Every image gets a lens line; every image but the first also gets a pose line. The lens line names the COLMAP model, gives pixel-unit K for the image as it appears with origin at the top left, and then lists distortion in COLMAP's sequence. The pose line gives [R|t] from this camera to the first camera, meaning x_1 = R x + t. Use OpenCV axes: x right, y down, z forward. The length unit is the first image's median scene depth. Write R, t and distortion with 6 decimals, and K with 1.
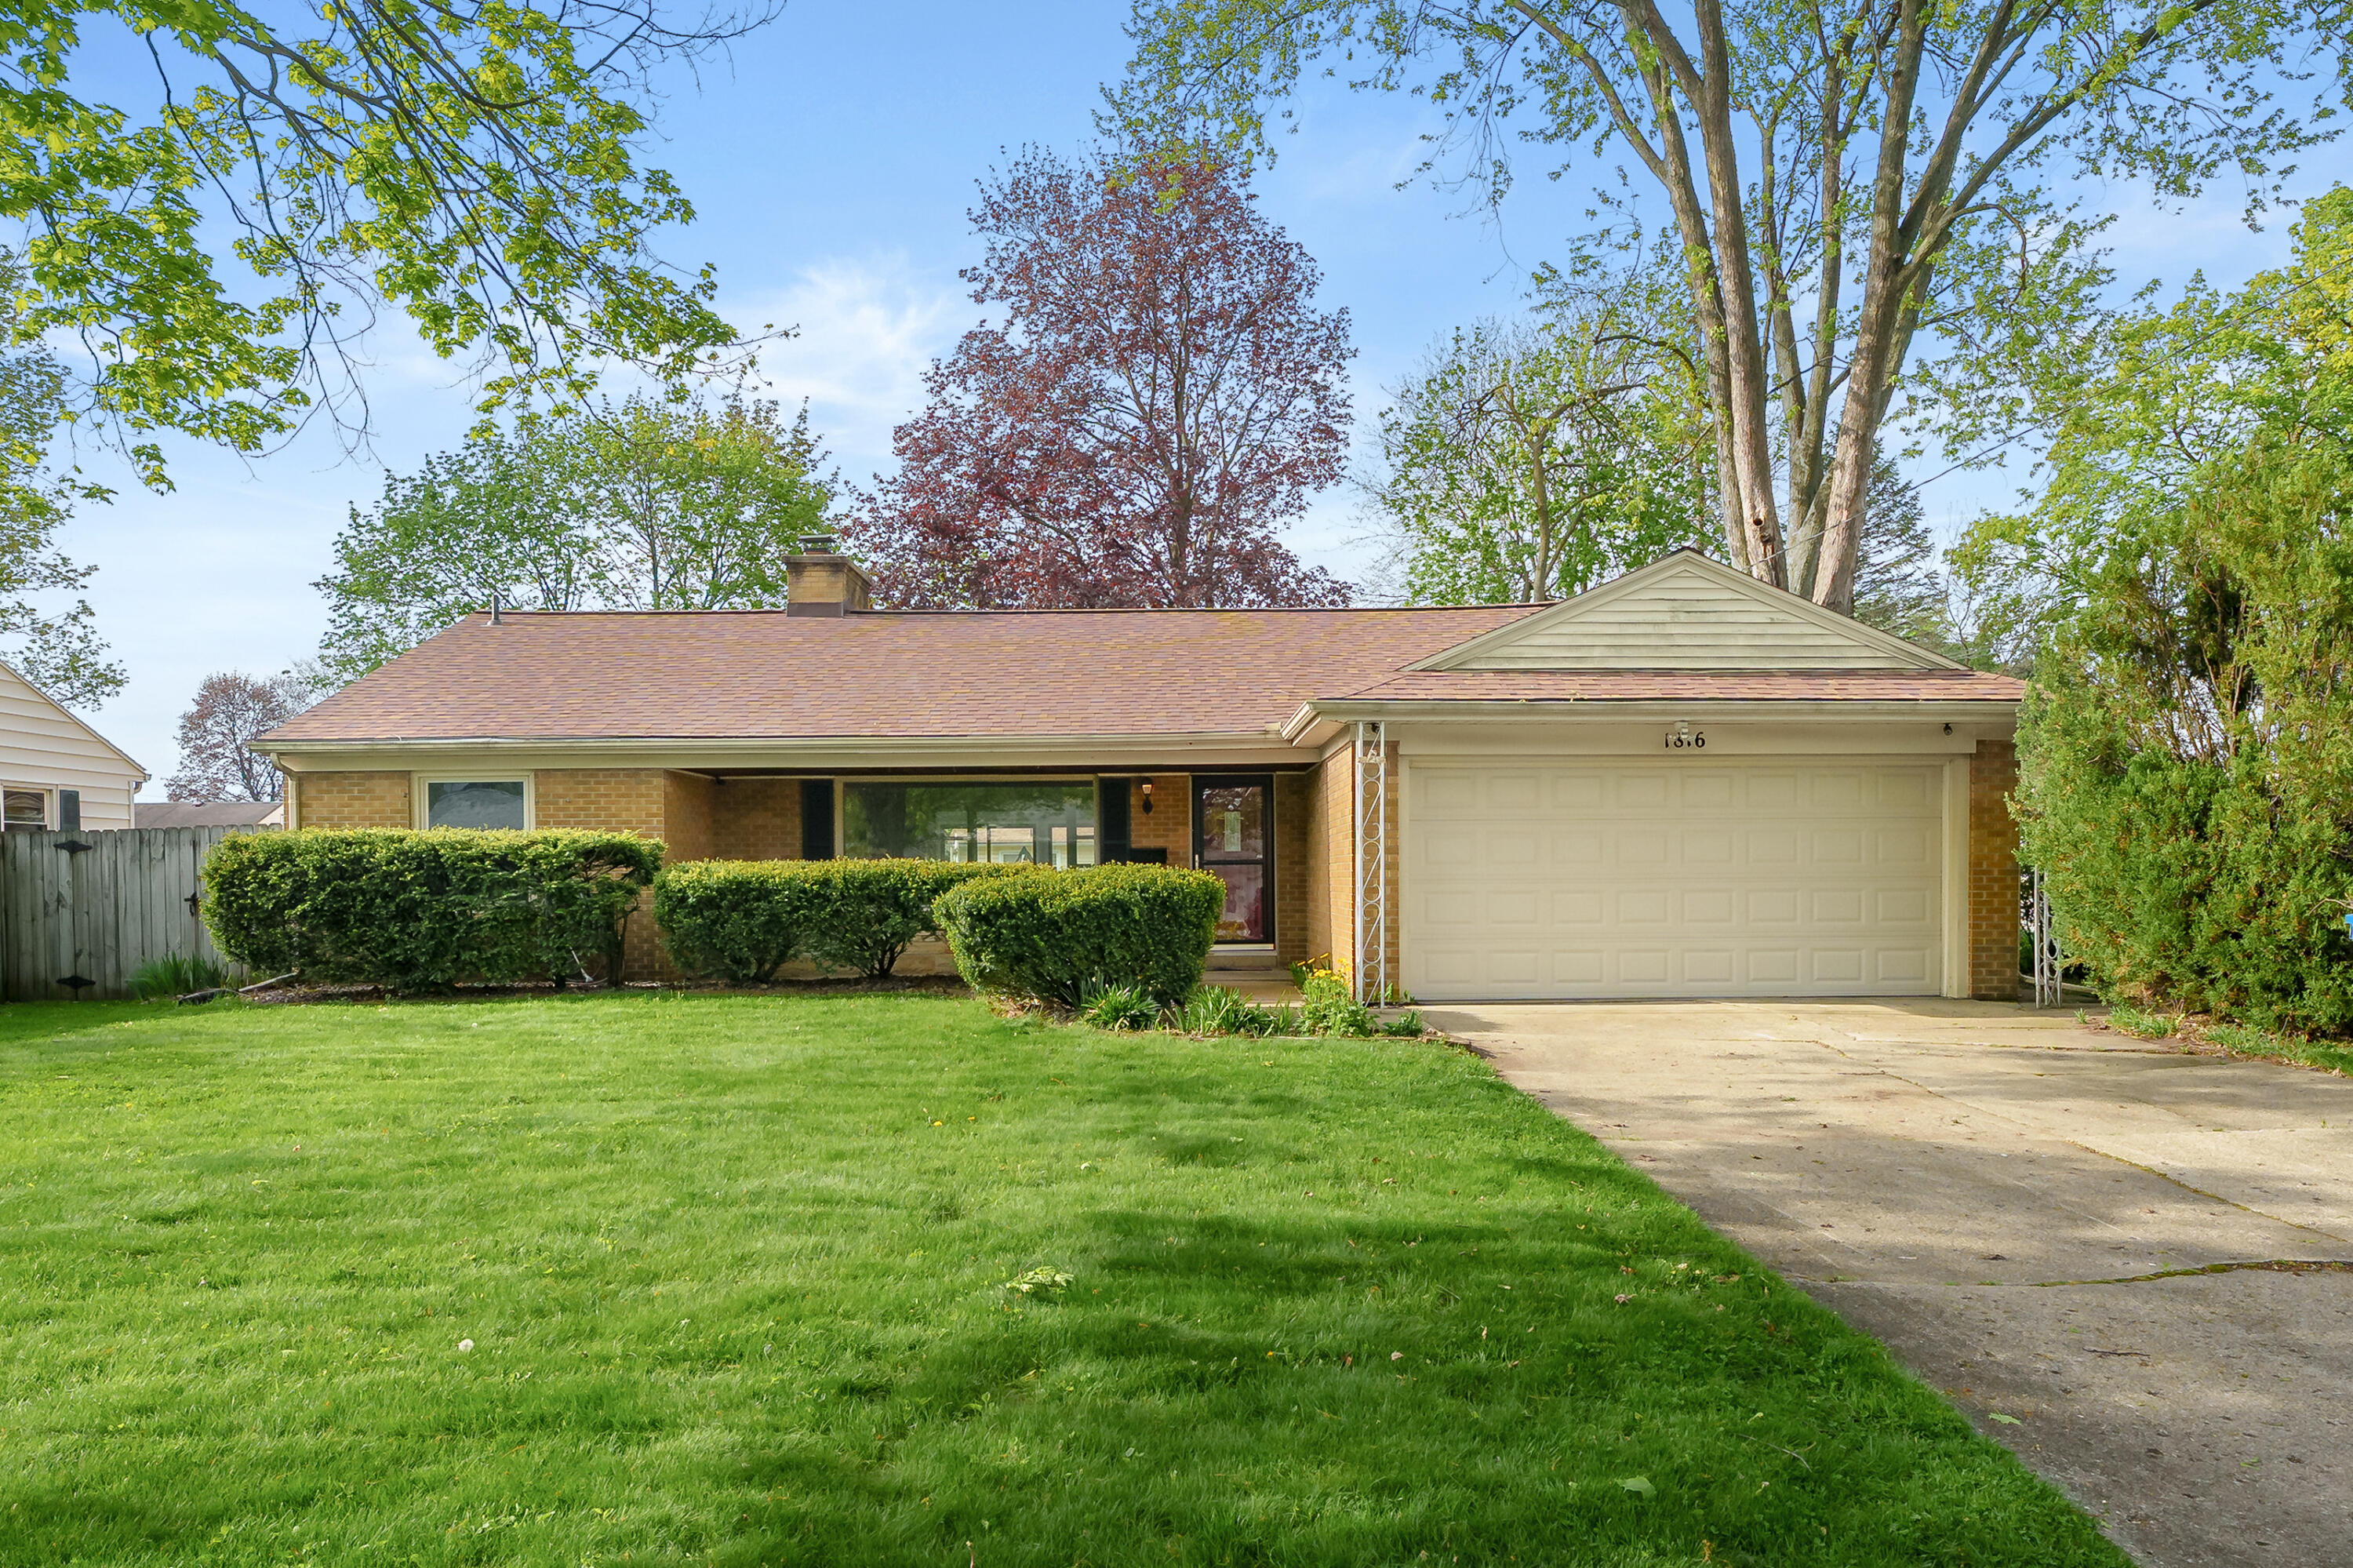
lens RADIAL K [[1321.0, 0, 1177.4], [0, 1321.0, 789.7], [0, 0, 1]] dist [-0.003916, -0.001192]
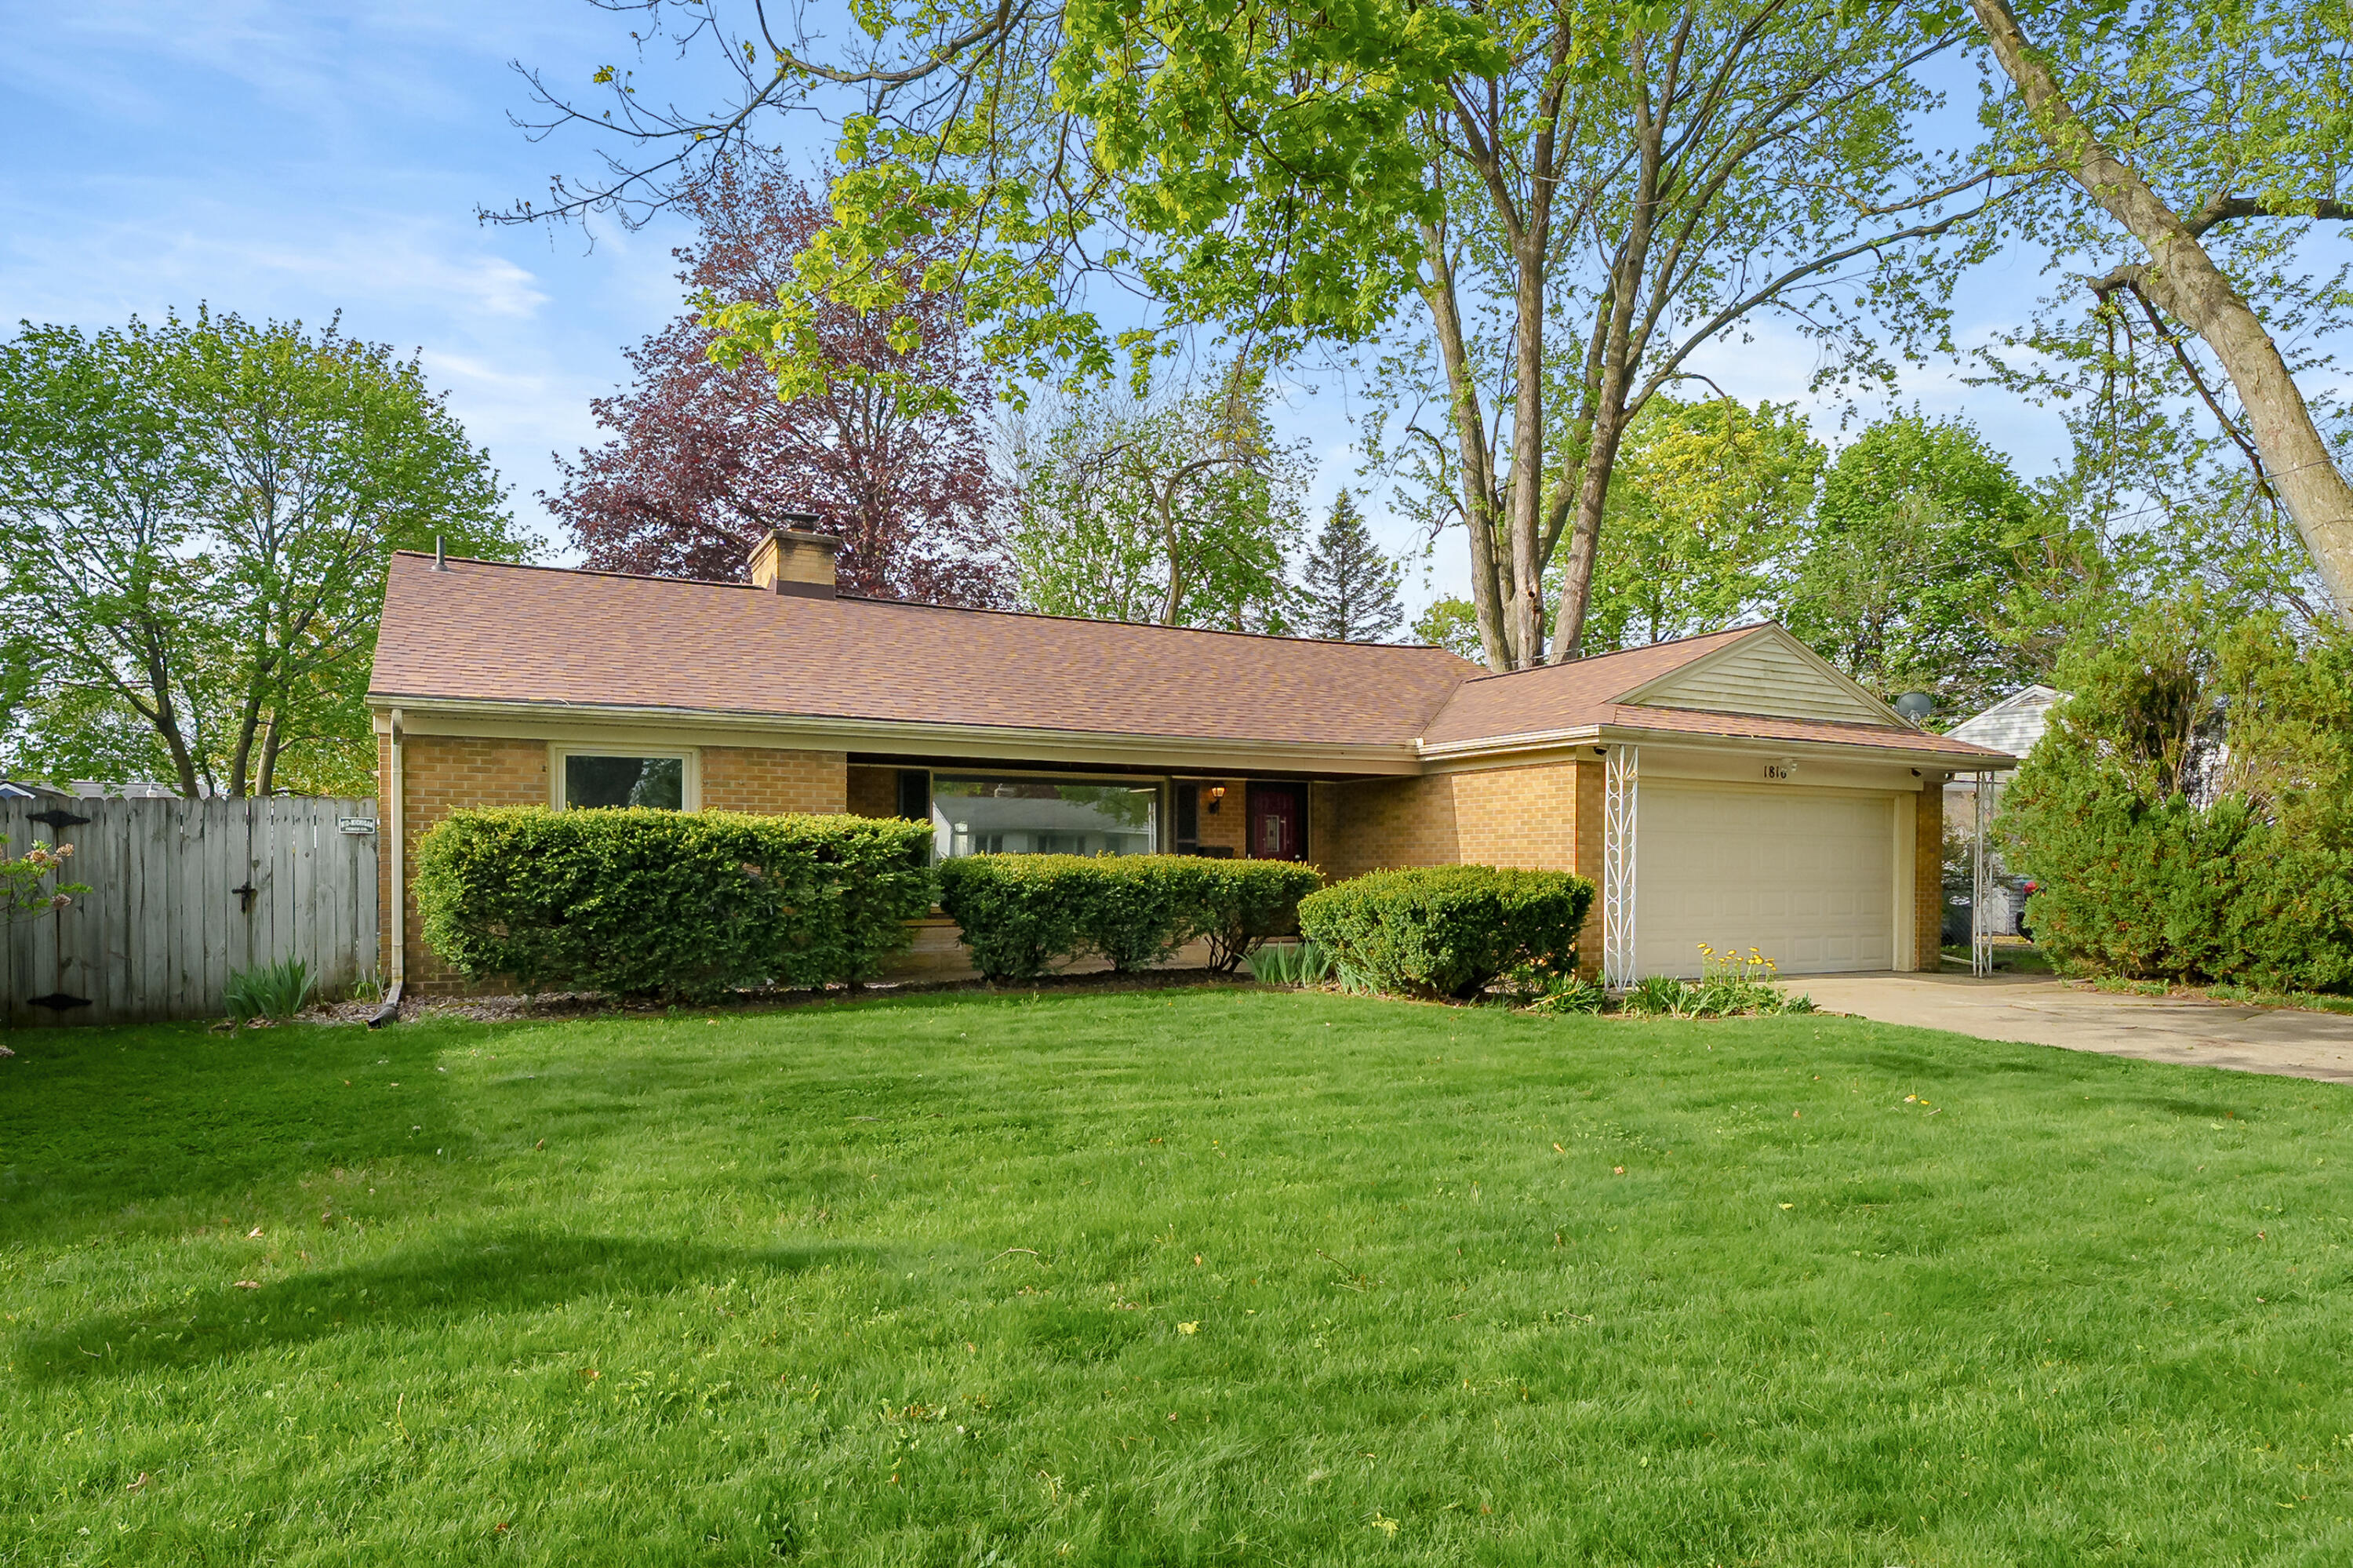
lens RADIAL K [[1197.1, 0, 1176.9], [0, 1197.1, 780.9], [0, 0, 1]] dist [-0.003853, -0.000139]
pose [[0.922966, 0.040796, 0.382713, -0.535968], [-0.036965, 0.999166, -0.017362, 0.010933], [-0.383102, 0.001878, 0.923704, 0.143675]]
